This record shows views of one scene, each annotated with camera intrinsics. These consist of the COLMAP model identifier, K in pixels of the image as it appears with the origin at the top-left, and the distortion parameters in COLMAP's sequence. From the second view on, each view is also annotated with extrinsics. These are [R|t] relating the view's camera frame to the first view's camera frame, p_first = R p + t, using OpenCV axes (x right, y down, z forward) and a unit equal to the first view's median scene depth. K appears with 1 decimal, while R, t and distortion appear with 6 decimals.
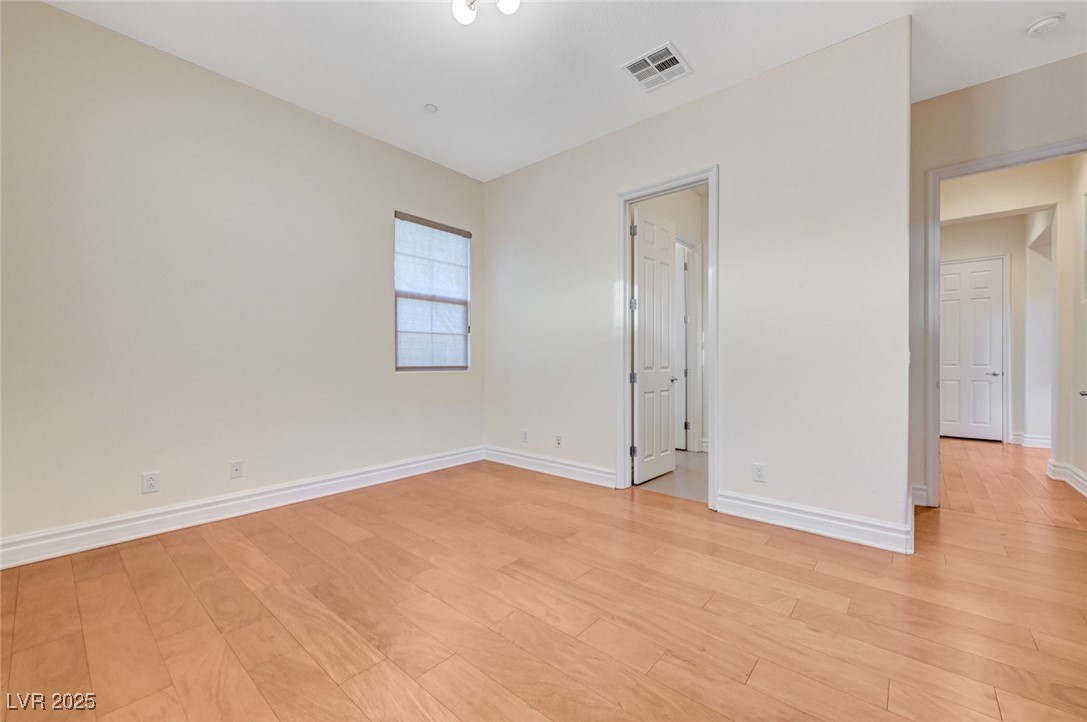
lens RADIAL K [[435.3, 0, 544.0], [0, 435.3, 358.5], [0, 0, 1]] dist [0.005205, -0.000504]
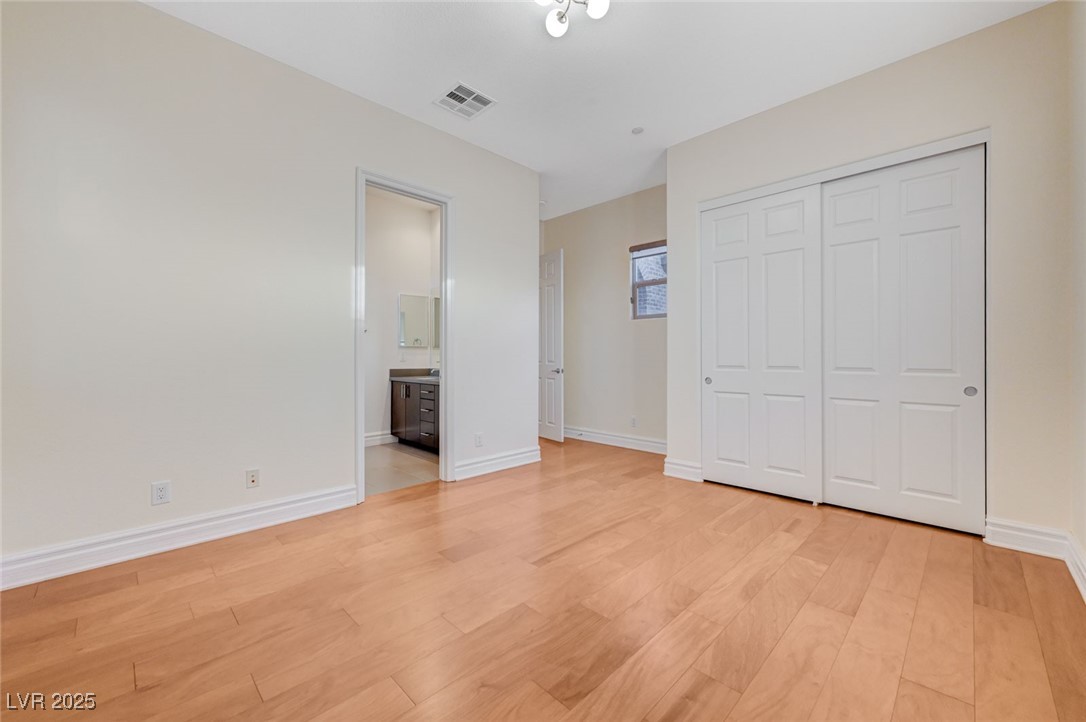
lens RADIAL K [[434.9, 0, 543.1], [0, 434.9, 360.3], [0, 0, 1]] dist [0.005205, -0.000504]
pose [[0.065966, -0.009944, 0.997772, -0.908329], [-0.006200, 0.999927, 0.010375, -0.003290], [-0.997803, -0.006871, 0.065899, 0.761084]]
